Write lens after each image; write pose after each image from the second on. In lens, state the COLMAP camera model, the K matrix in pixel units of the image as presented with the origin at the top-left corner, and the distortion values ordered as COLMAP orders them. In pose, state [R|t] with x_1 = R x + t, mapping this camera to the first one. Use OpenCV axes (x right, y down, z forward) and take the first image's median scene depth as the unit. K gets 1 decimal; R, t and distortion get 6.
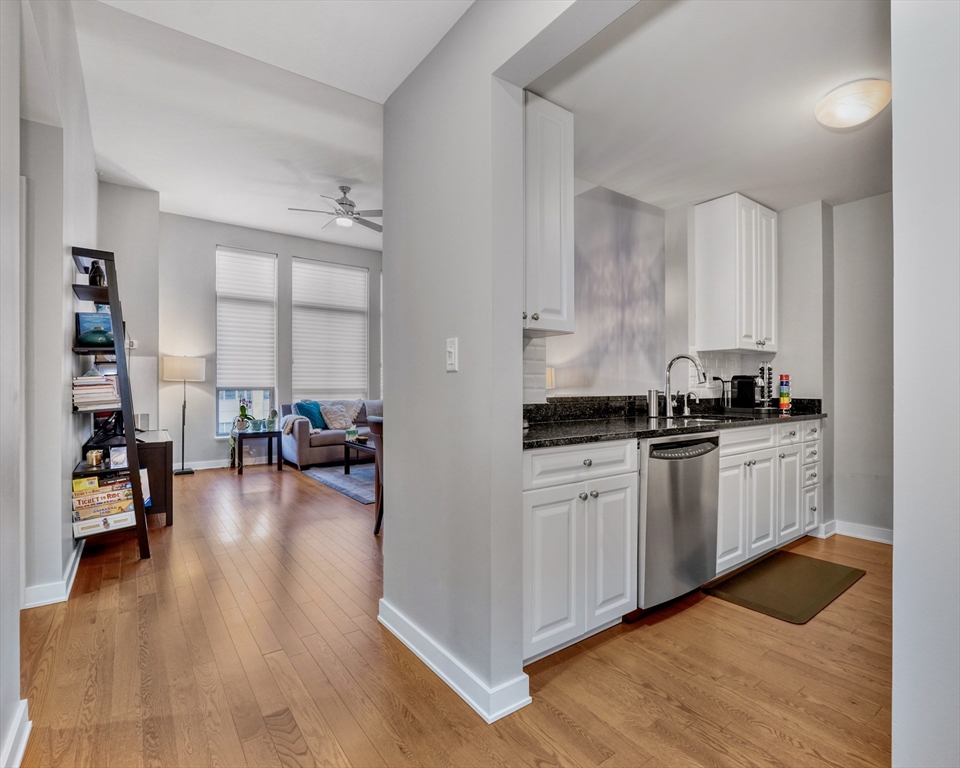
lens RADIAL K [[491.2, 0, 522.4], [0, 491.2, 384.9], [0, 0, 1]] dist [-0.001672, -0.000858]
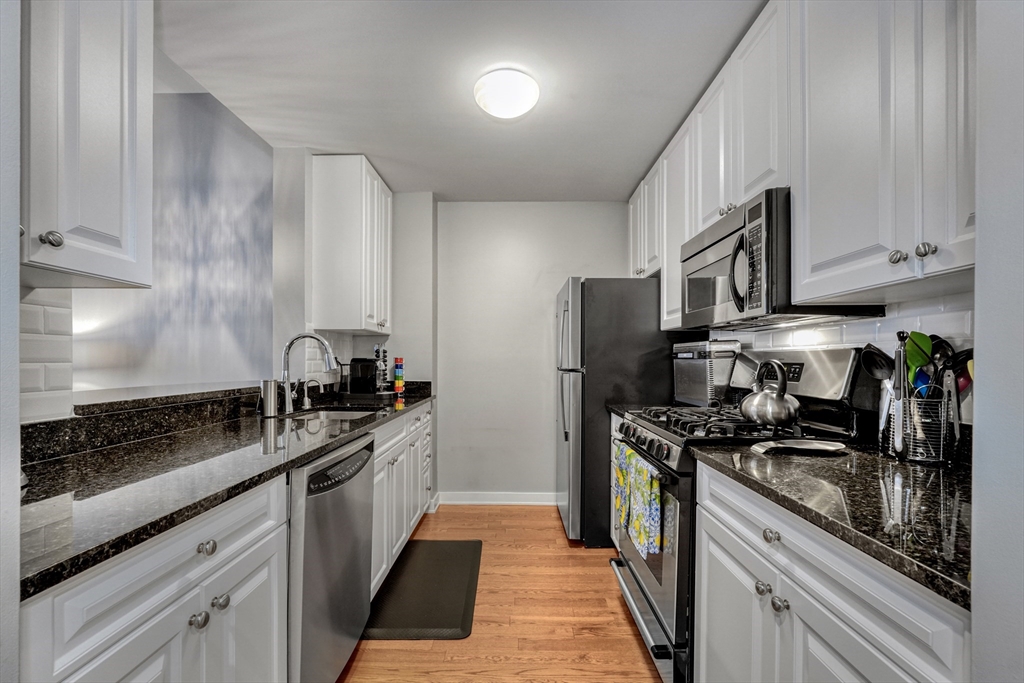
lens RADIAL K [[438.1, 0, 505.2], [0, 438.1, 363.5], [0, 0, 1]] dist [-0.010902, 0.004156]
pose [[0.646479, -0.003181, 0.762925, -0.004812], [-0.008165, 0.999905, 0.011088, -0.019540], [-0.762888, -0.013398, 0.646392, 0.249178]]
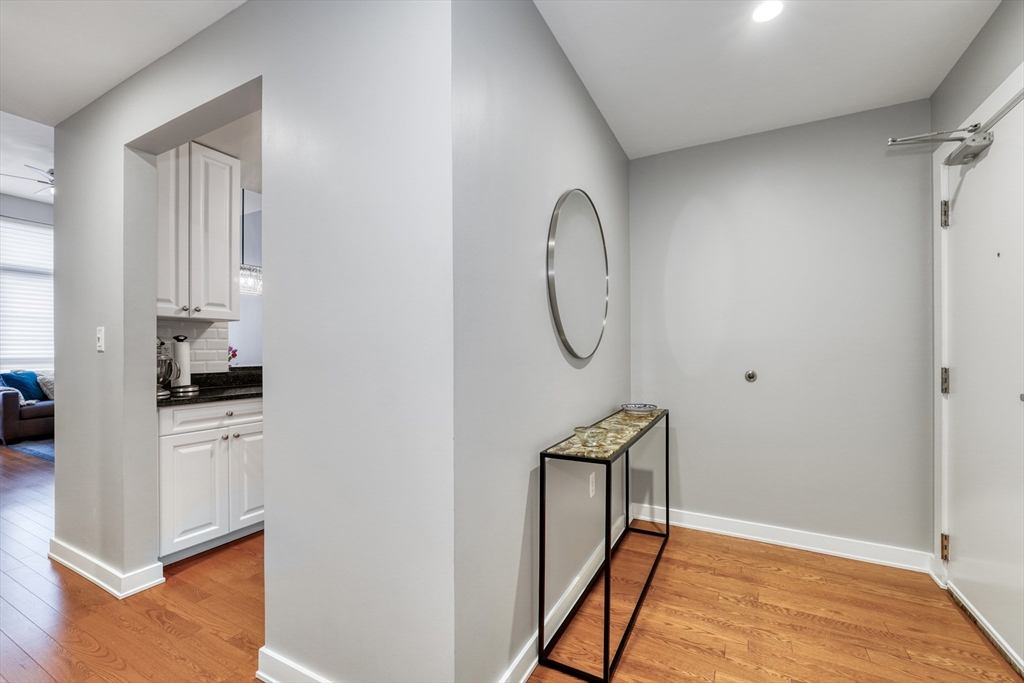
lens RADIAL K [[438.1, 0, 516.4], [0, 438.1, 347.1], [0, 0, 1]] dist [-0.010902, 0.004156]
pose [[0.920727, -0.000610, 0.390208, 0.211643], [0.002014, 0.999993, -0.003190, -0.016090], [-0.390203, 0.003723, 0.920721, -0.262229]]
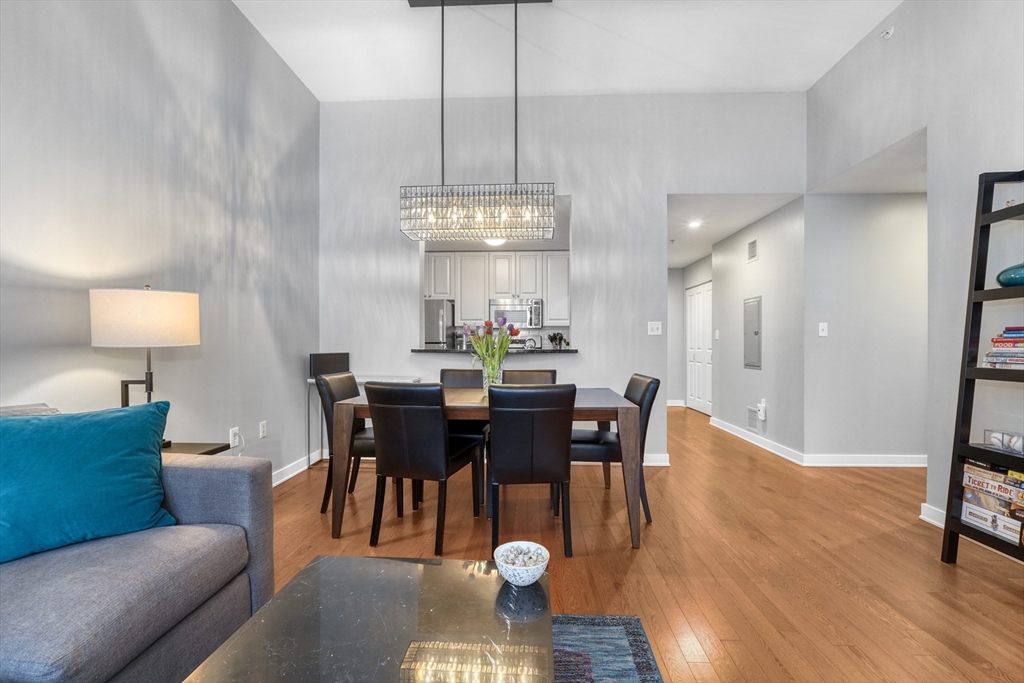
lens RADIAL K [[438.1, 0, 507.9], [0, 438.1, 340.3], [0, 0, 1]] dist [-0.010902, 0.004156]
pose [[-0.746998, 0.005510, 0.664804, -0.579368], [0.000594, 0.999971, -0.007621, 0.007377], [-0.664826, -0.005298, -0.746979, 1.615267]]
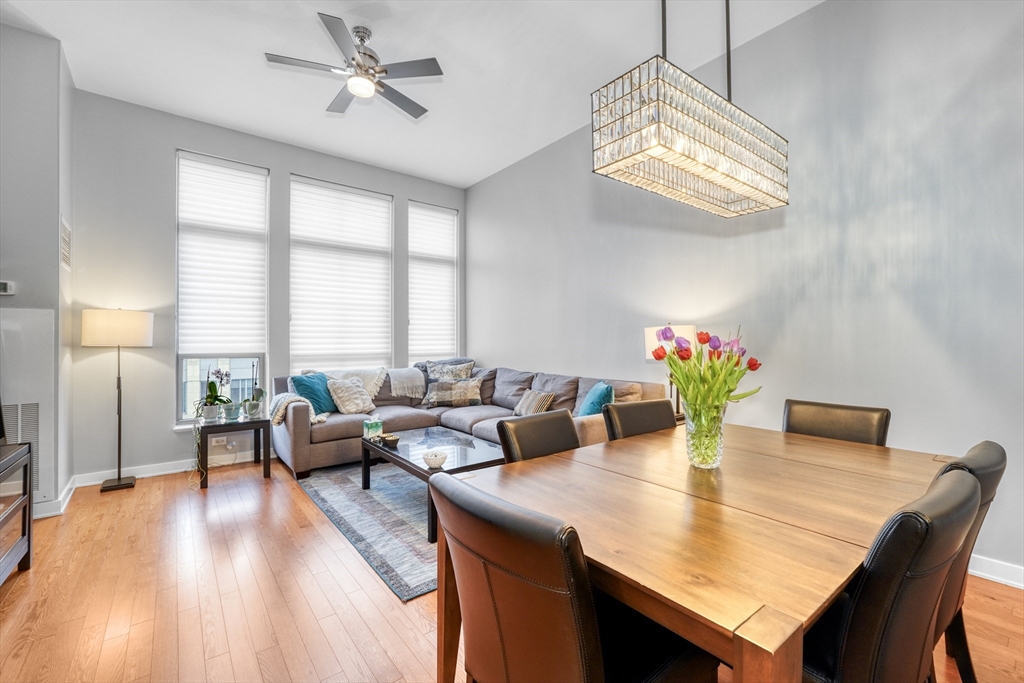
lens RADIAL K [[438.1, 0, 520.2], [0, 438.1, 337.1], [0, 0, 1]] dist [-0.010902, 0.004156]
pose [[0.999995, -0.002743, -0.001620, -0.238900], [0.002730, 0.999966, -0.007755, -0.023592], [0.001642, 0.007751, 0.999969, 0.665084]]
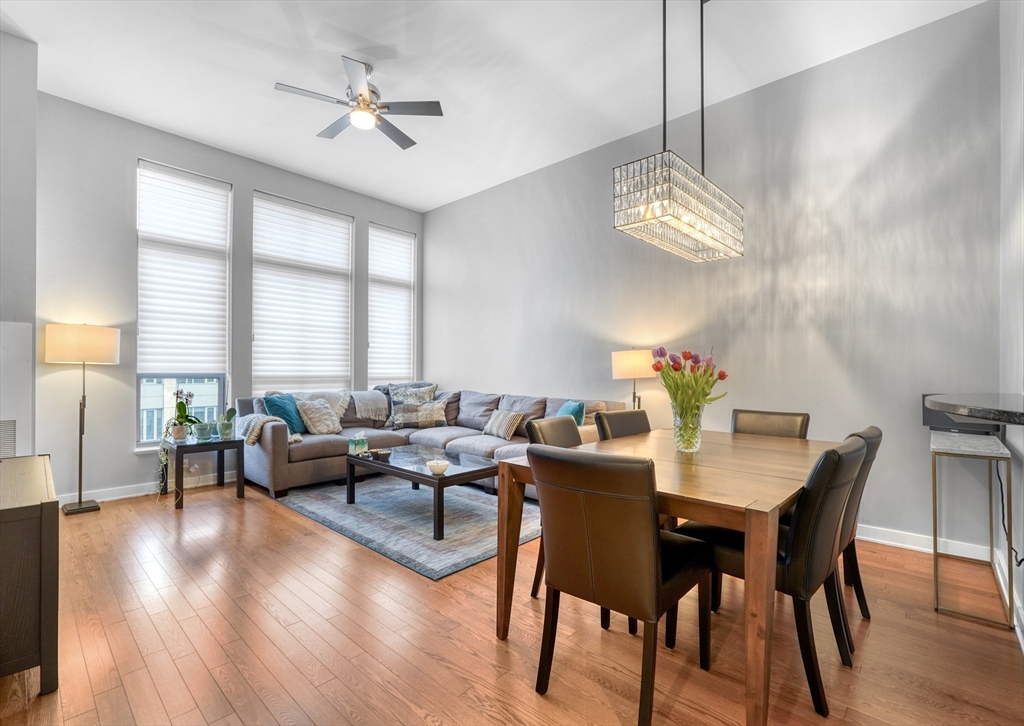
lens RADIAL K [[464.5, 0, 509.2], [0, 464.5, 371.1], [0, 0, 1]] dist [-0.007719, 0.001637]
pose [[0.989404, 0.005819, 0.145074, -0.373140], [-0.006240, 0.999978, 0.002445, -0.006258], [-0.145057, -0.003324, 0.989418, 0.532869]]
